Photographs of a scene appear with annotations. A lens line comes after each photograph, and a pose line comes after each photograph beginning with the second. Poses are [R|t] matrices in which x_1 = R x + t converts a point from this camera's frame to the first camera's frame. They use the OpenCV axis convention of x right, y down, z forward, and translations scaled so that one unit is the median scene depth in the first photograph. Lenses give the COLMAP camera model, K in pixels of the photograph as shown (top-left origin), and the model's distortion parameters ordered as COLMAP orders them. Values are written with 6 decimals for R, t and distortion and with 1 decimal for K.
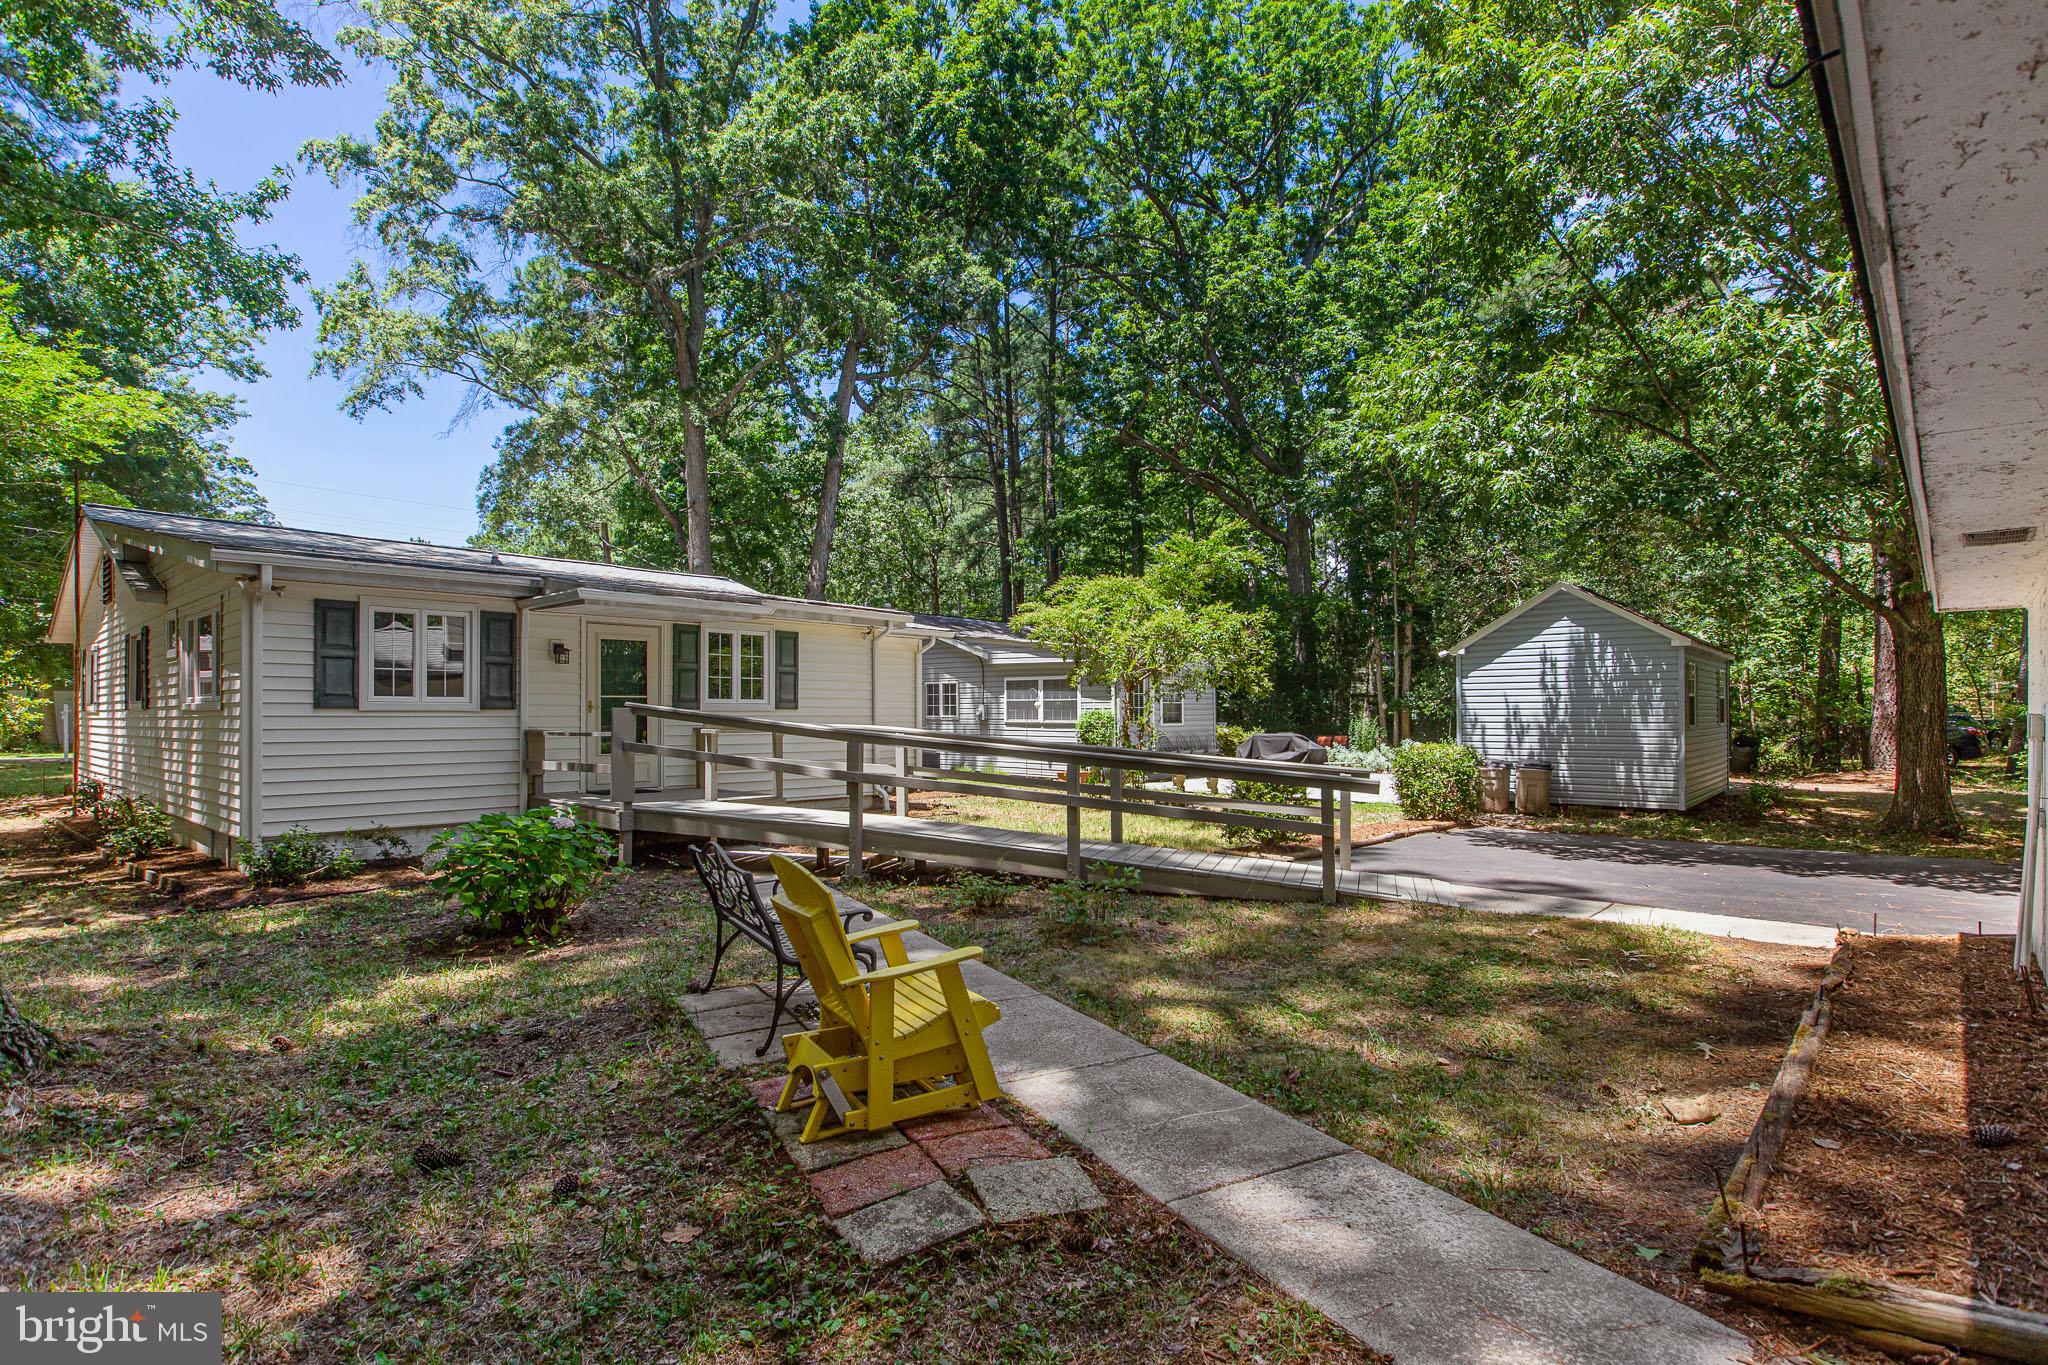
lens RADIAL K [[986.5, 0, 1006.7], [0, 986.5, 694.9], [0, 0, 1]] dist [-0.005364, -0.000521]
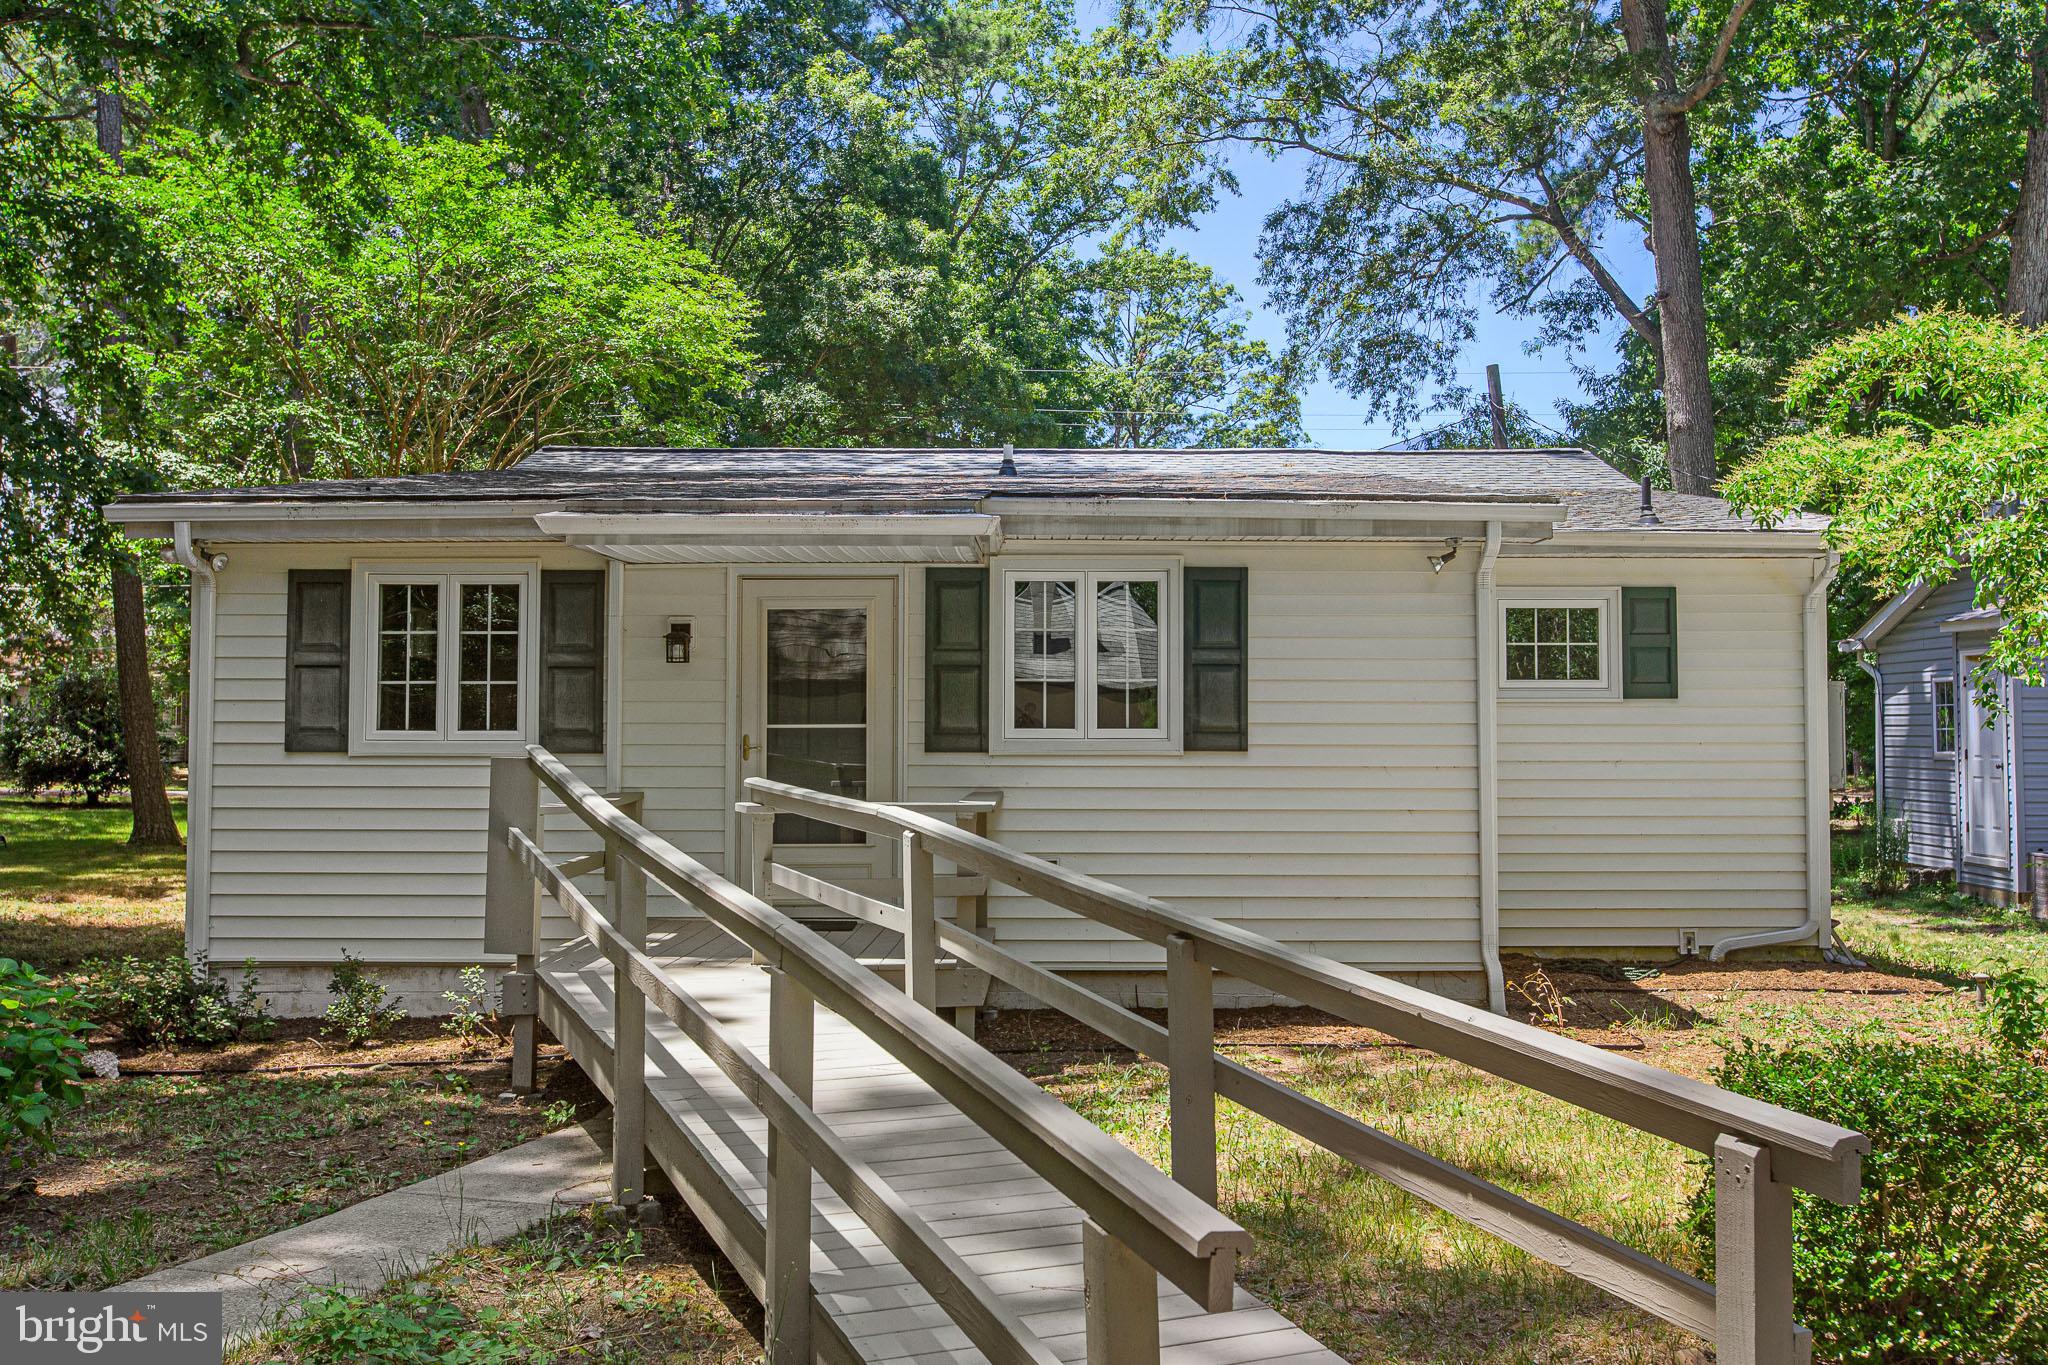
lens RADIAL K [[1968.8, 0, 1027.7], [0, 1968.8, 669.1], [0, 0, 1]] dist [0.011958, 0.000000]
pose [[0.676211, -0.030893, -0.736060, 0.369666], [0.012462, 0.999457, -0.030499, 0.004500], [0.736603, 0.011451, 0.676229, 0.394566]]
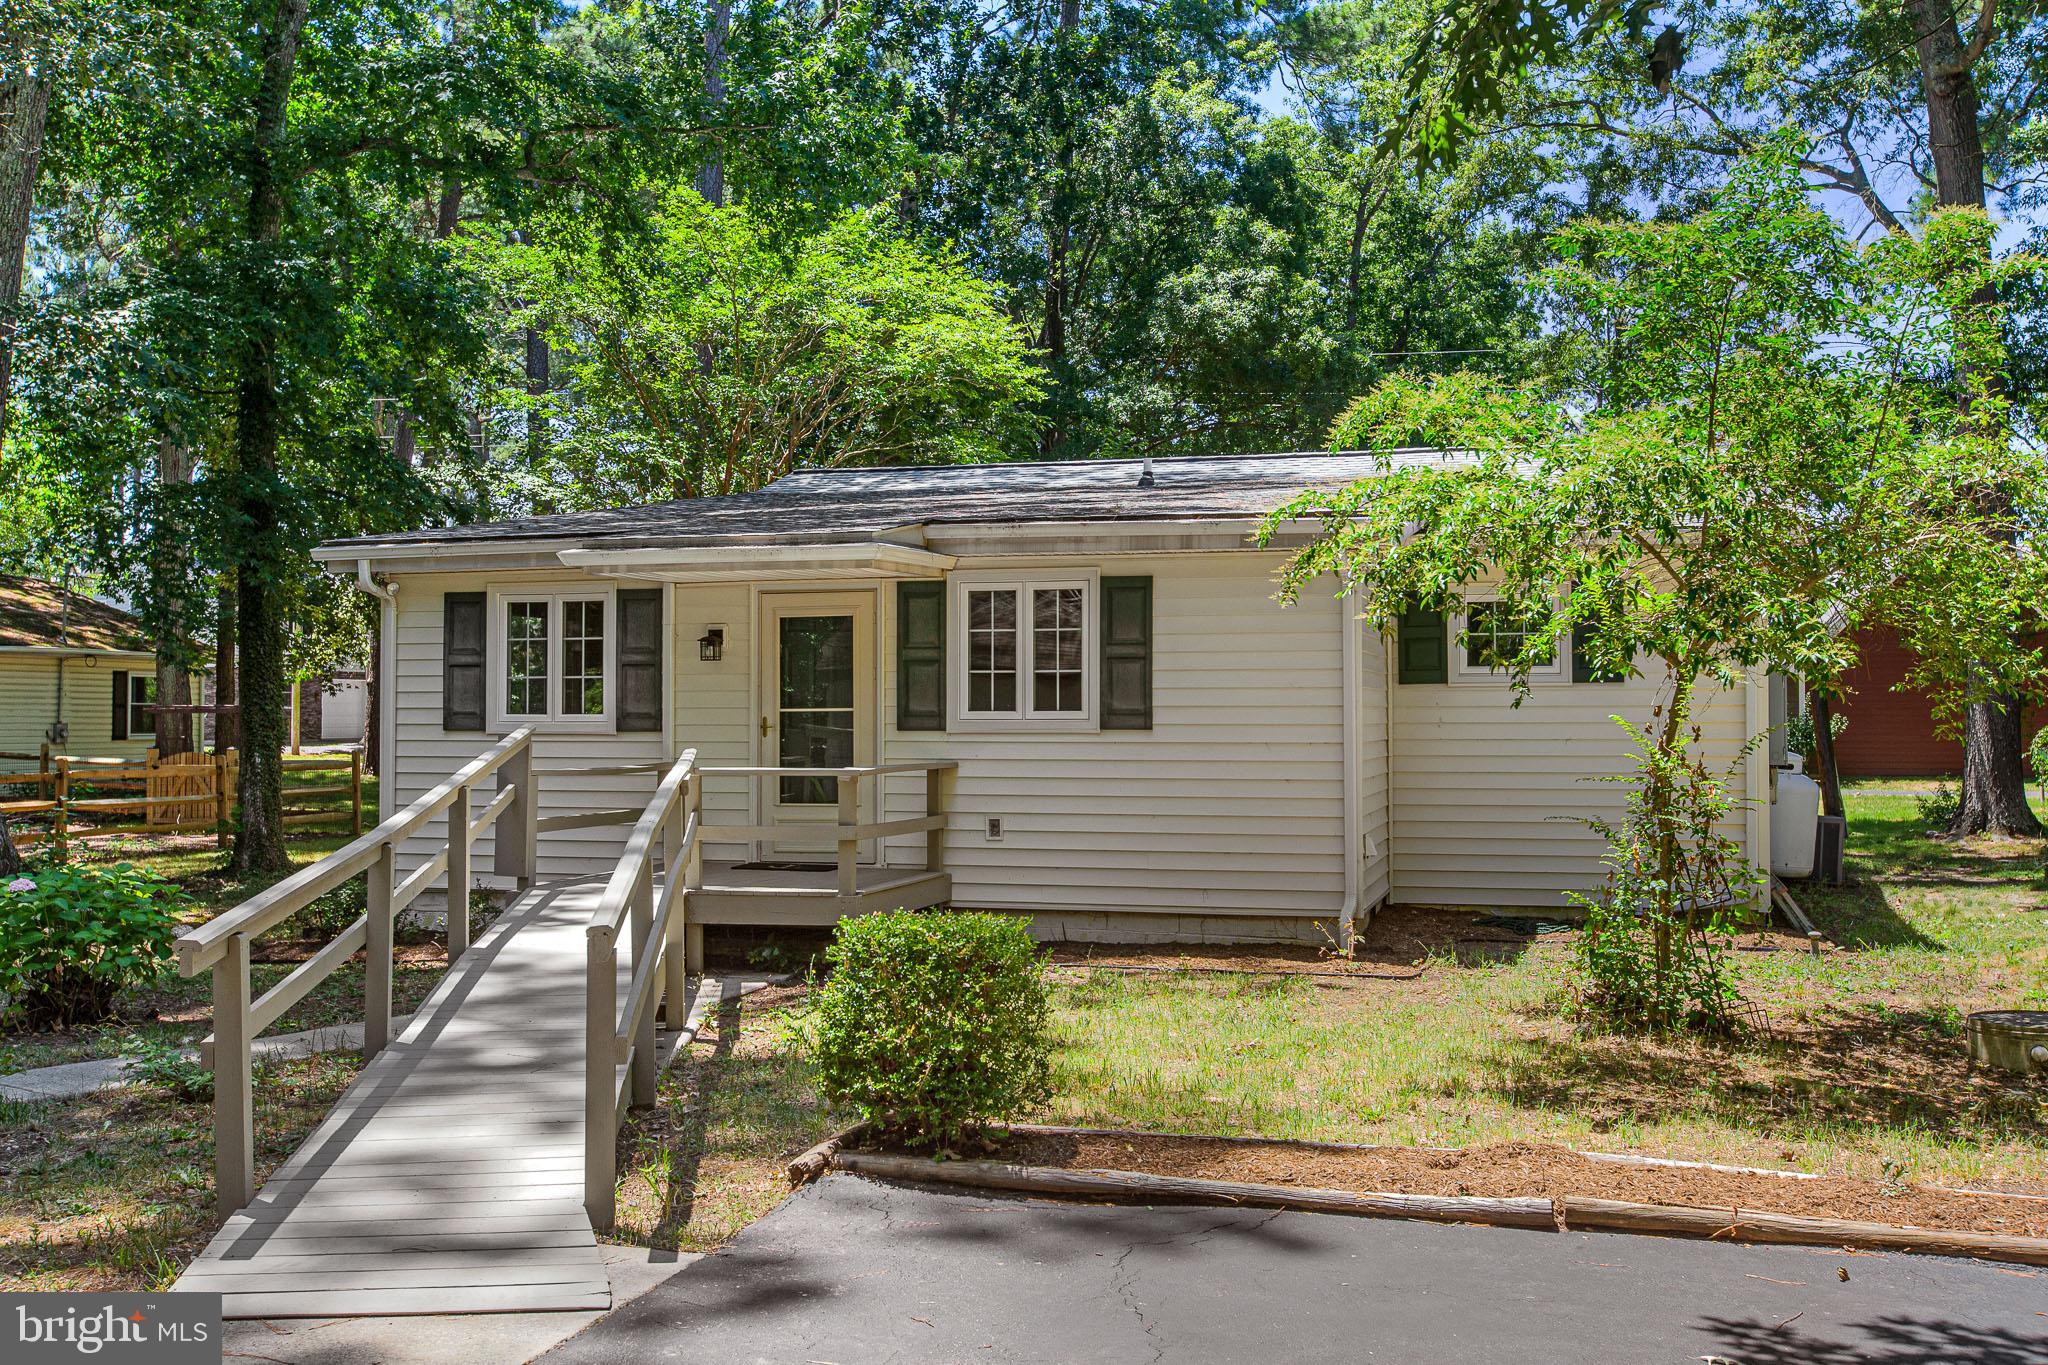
lens RADIAL K [[2029.6, 0, 1026.4], [0, 2029.6, 690.7], [0, 0, 1]] dist [0.015463, 0.000000]
pose [[0.452746, -0.020666, -0.891400, 0.733969], [0.014457, 0.999770, -0.015835, 0.011186], [0.891522, -0.005718, 0.452941, 0.514331]]
